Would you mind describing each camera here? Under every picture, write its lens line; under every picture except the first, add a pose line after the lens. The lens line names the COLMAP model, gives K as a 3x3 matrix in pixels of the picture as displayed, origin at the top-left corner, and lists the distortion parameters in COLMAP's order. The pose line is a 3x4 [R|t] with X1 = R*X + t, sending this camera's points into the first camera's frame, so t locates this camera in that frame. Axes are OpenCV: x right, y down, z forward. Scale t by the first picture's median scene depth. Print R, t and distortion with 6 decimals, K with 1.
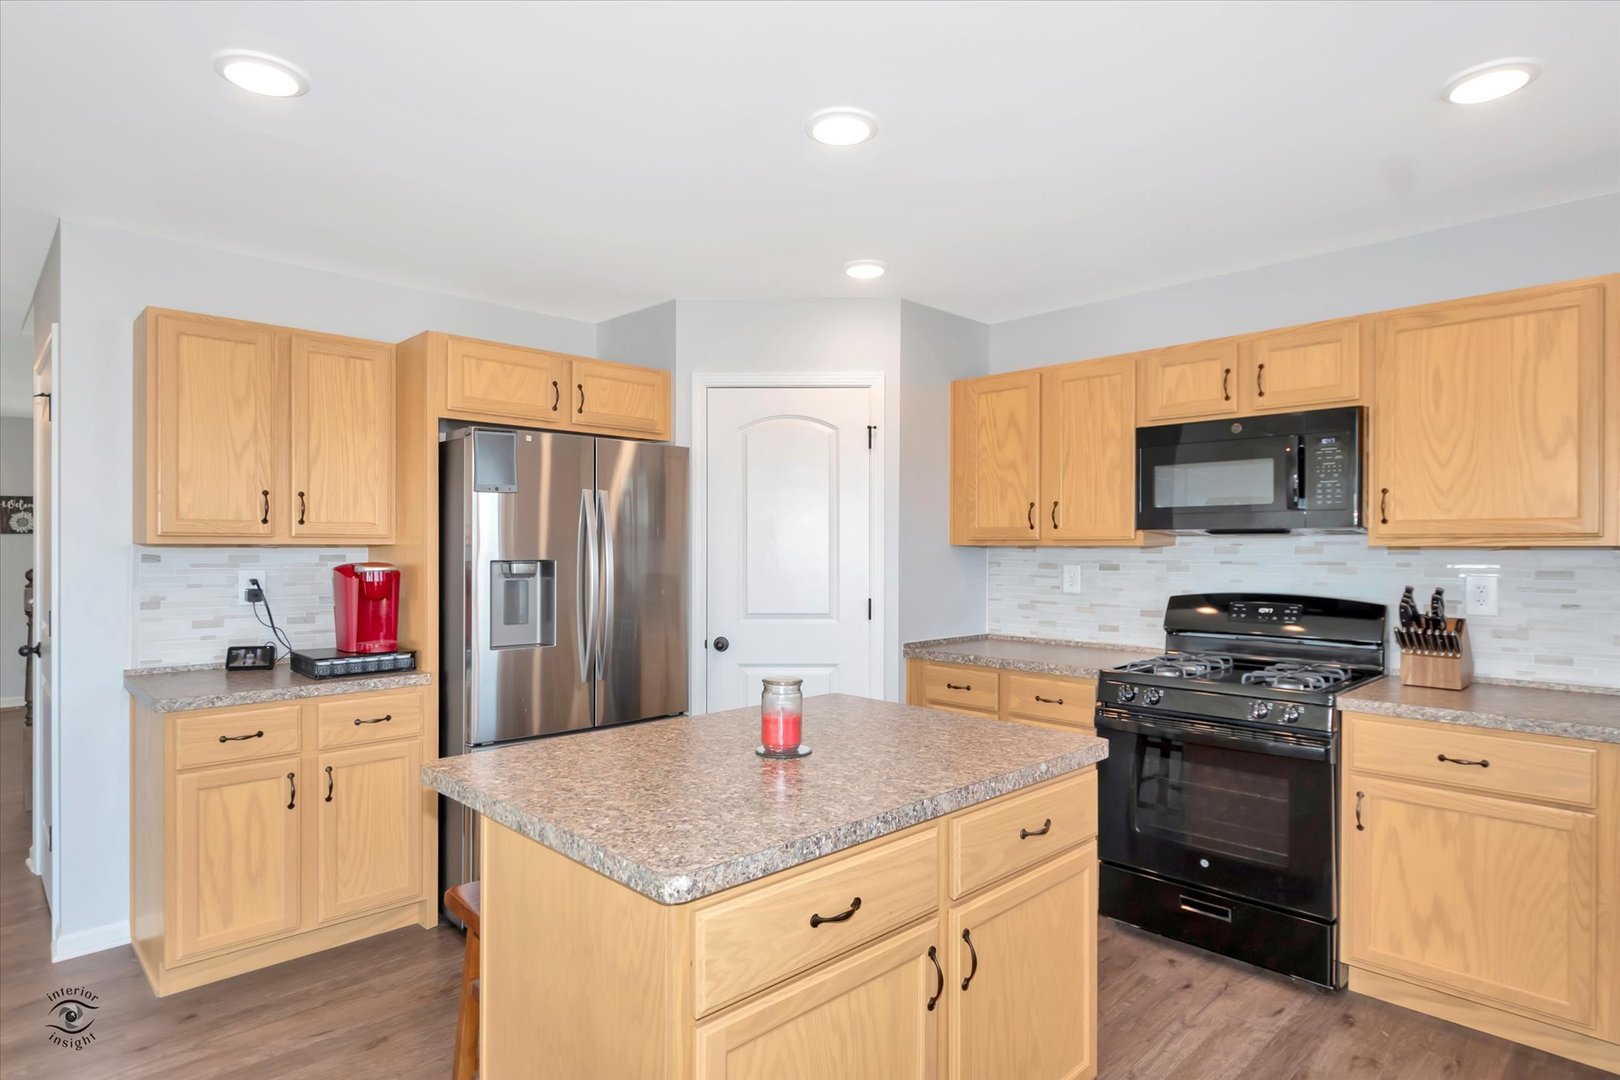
lens RADIAL K [[884.0, 0, 811.0], [0, 884.0, 561.7], [0, 0, 1]] dist [0.002071, -0.001272]
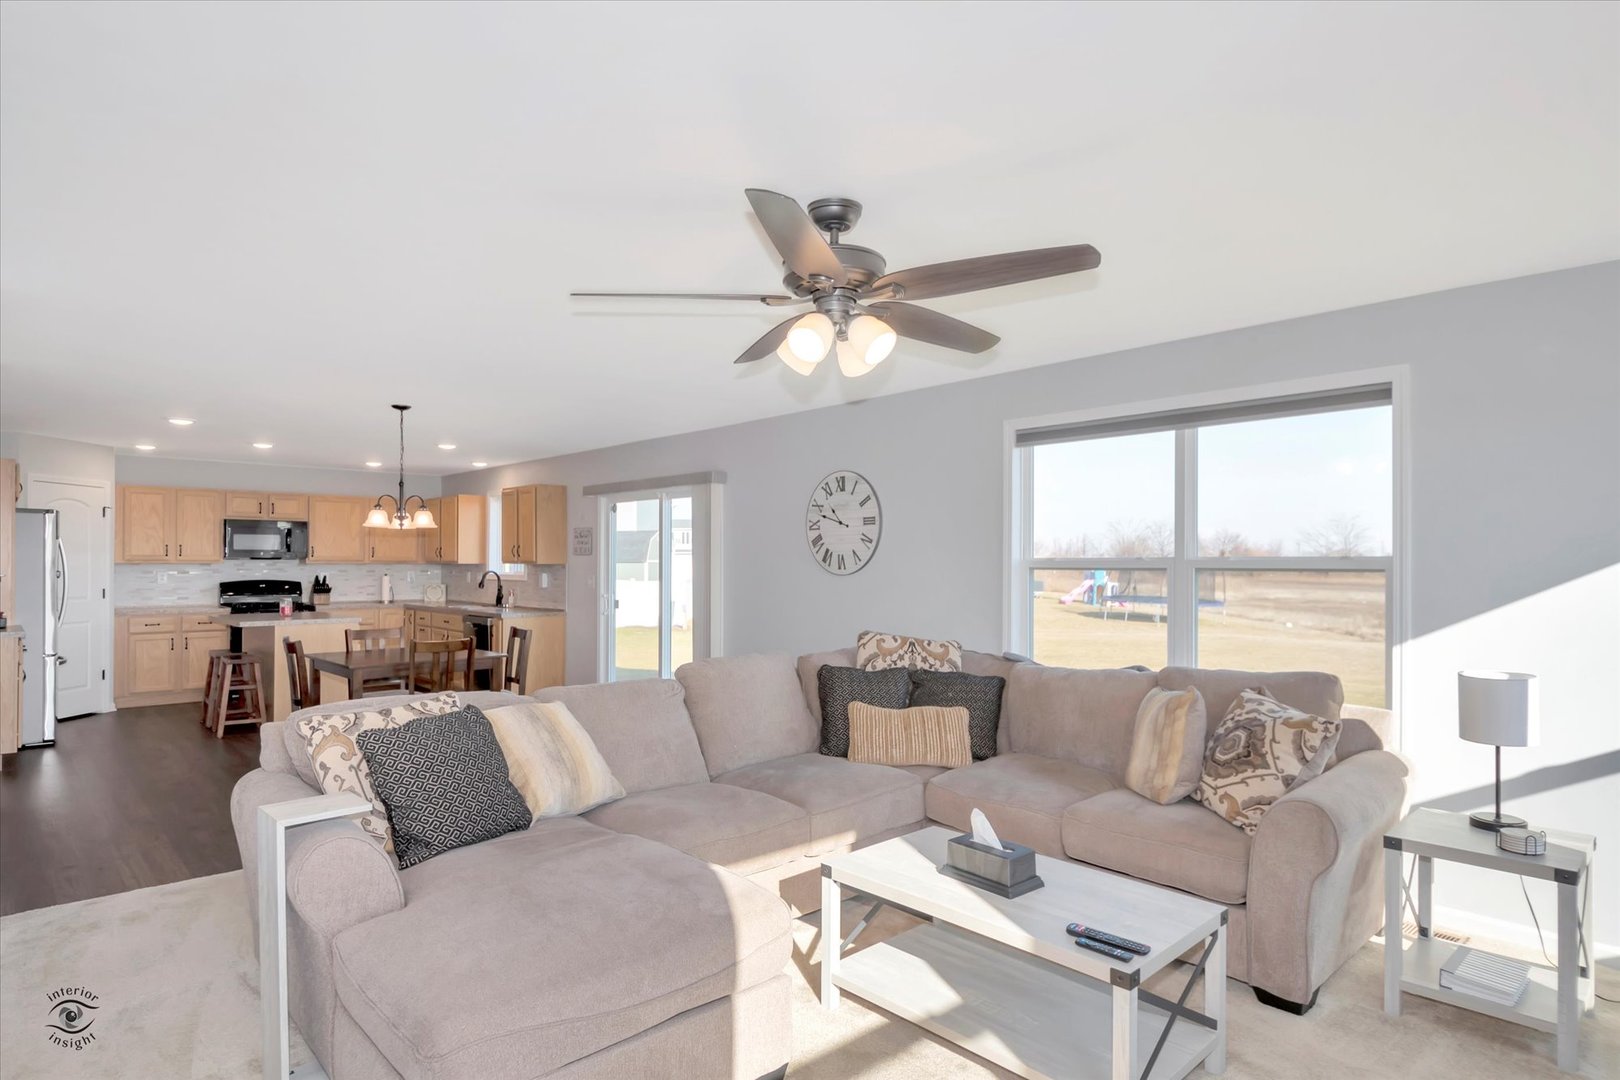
lens RADIAL K [[884.0, 0, 811.0], [0, 884.0, 561.7], [0, 0, 1]] dist [0.002071, -0.001272]
pose [[0.024740, 0.000937, 0.999693, -2.260385], [0.015559, 0.999878, -0.001322, 0.008526], [-0.999573, 0.015587, 0.024722, -0.832365]]
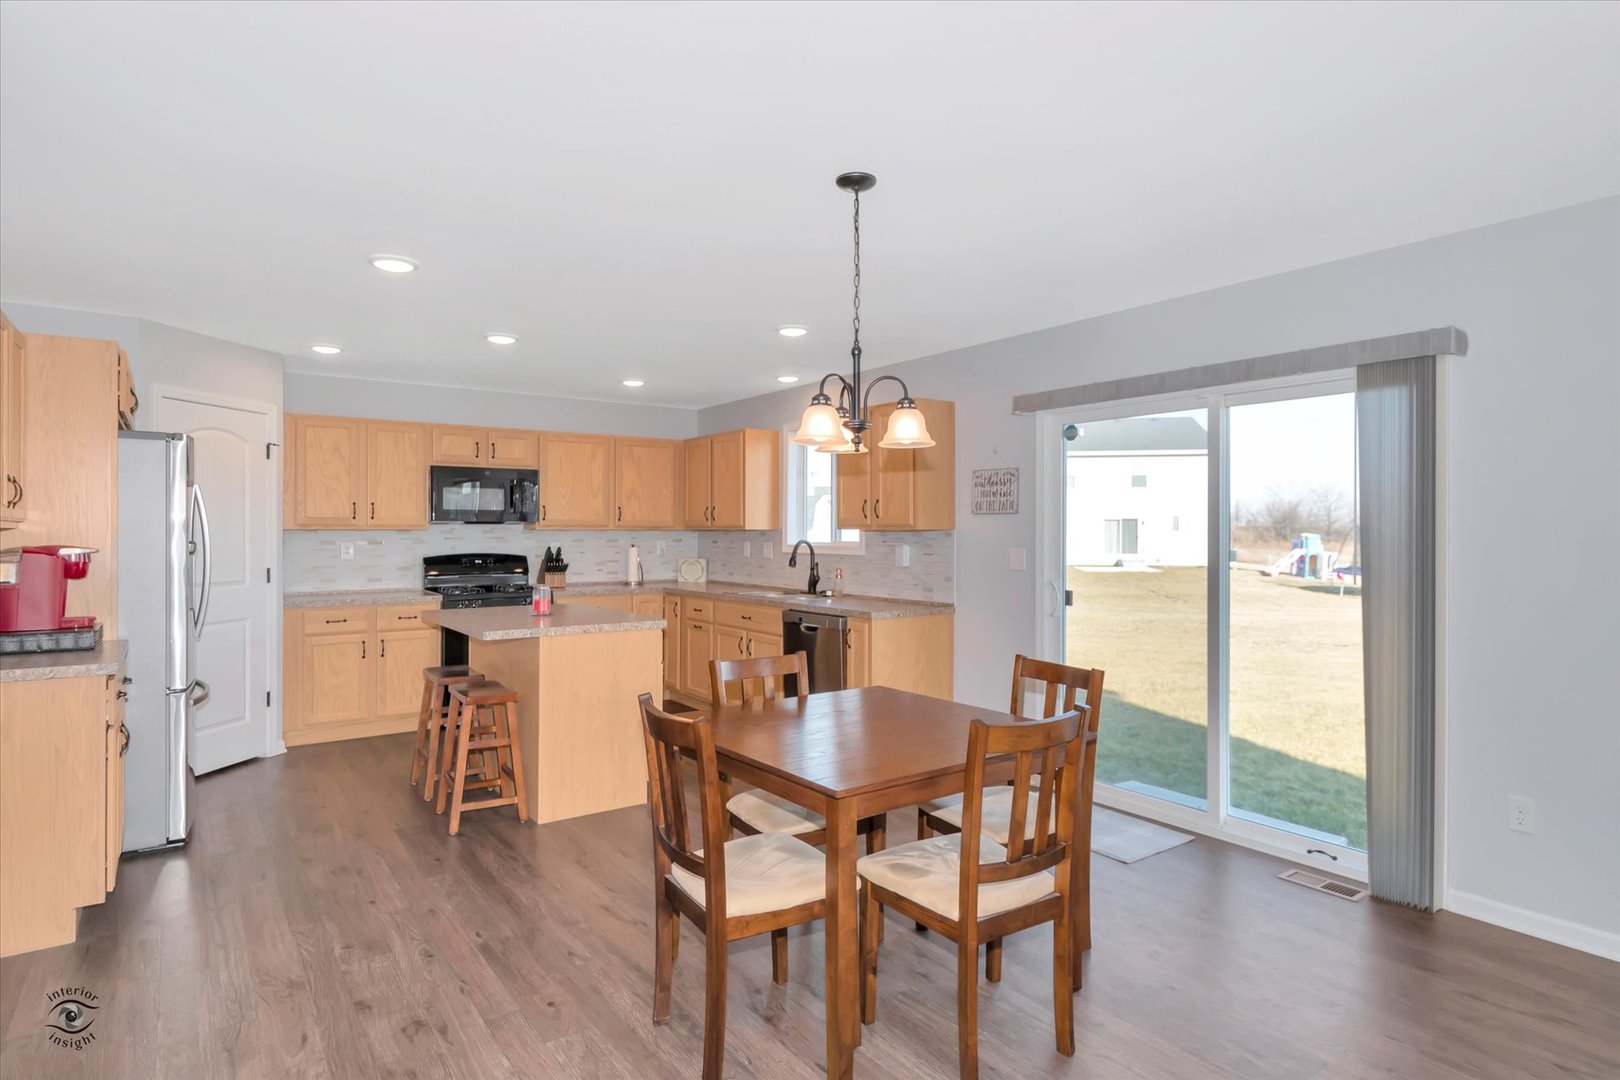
lens RADIAL K [[847.4, 0, 810.0], [0, 847.4, 540.0], [0, 0, 1]] dist [0.002727, 0.000527]
pose [[0.140104, -0.010823, 0.990078, -1.269331], [0.016417, 0.999828, 0.008606, 0.001987], [-0.990001, 0.015048, 0.140258, -0.022528]]
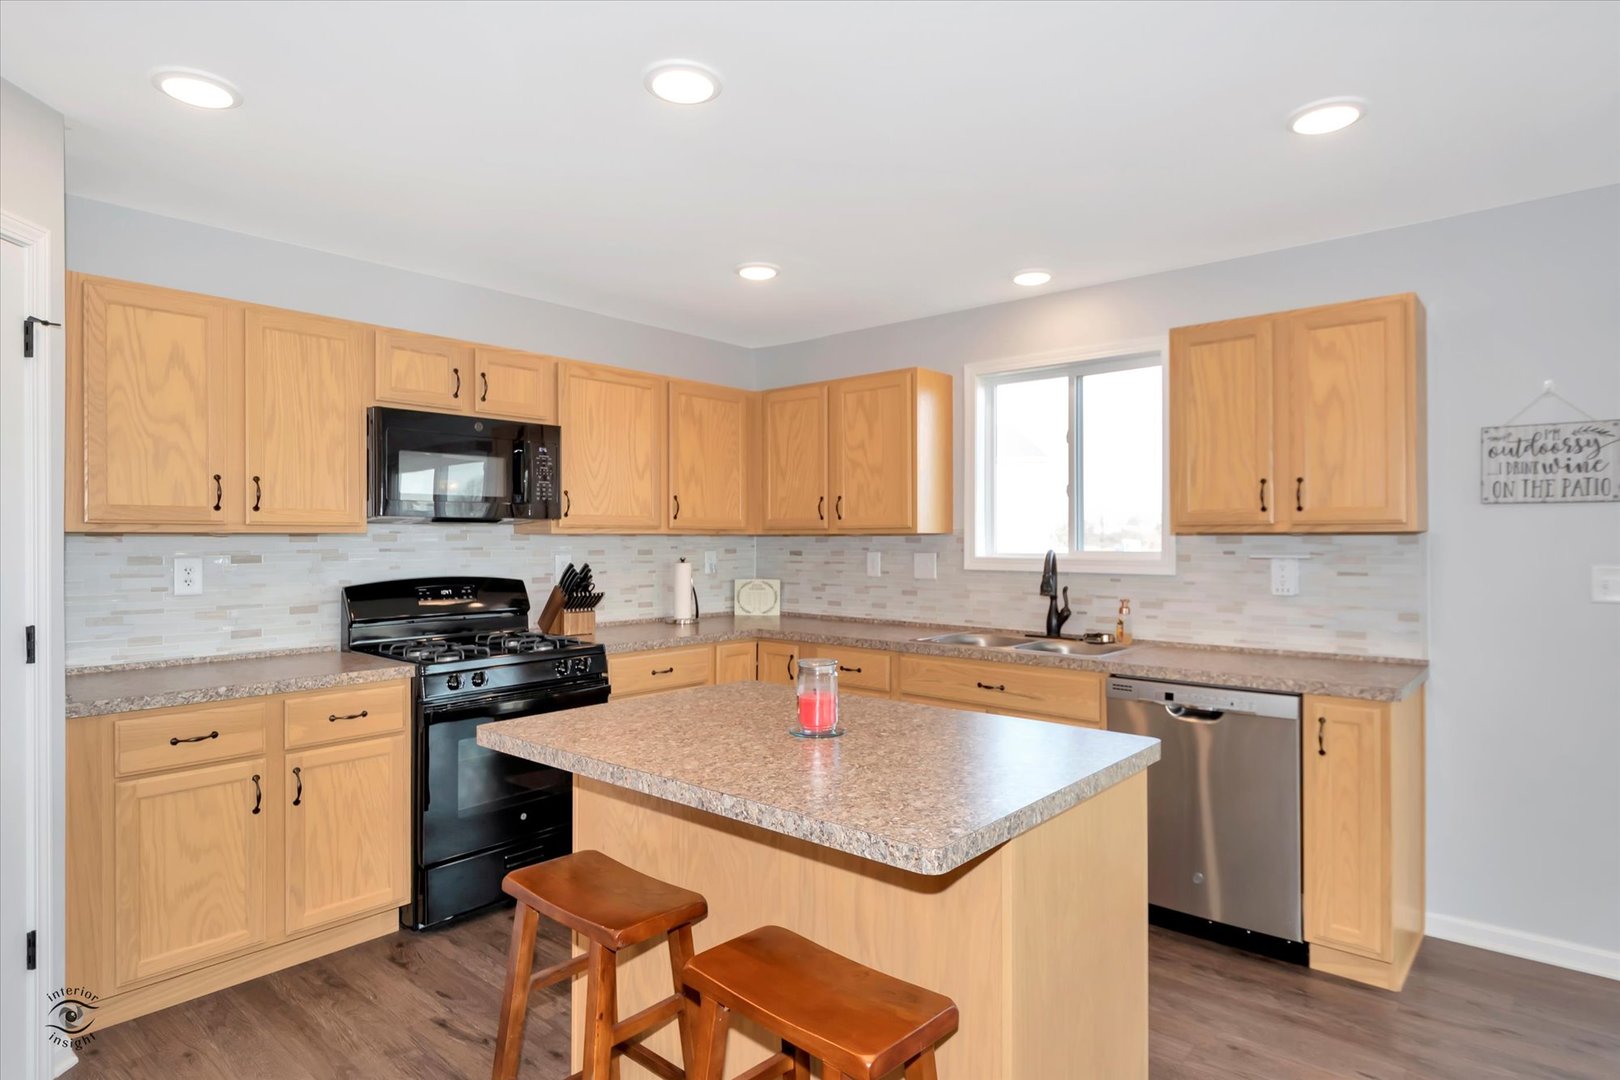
lens RADIAL K [[888.9, 0, 810.0], [0, 888.9, 540.0], [0, 0, 1]] dist [0.000423, -0.001471]
pose [[-0.087431, -0.004298, 0.996161, -0.606957], [0.018968, 0.999802, 0.005978, -0.007478], [-0.995990, 0.019418, -0.087332, 0.630598]]
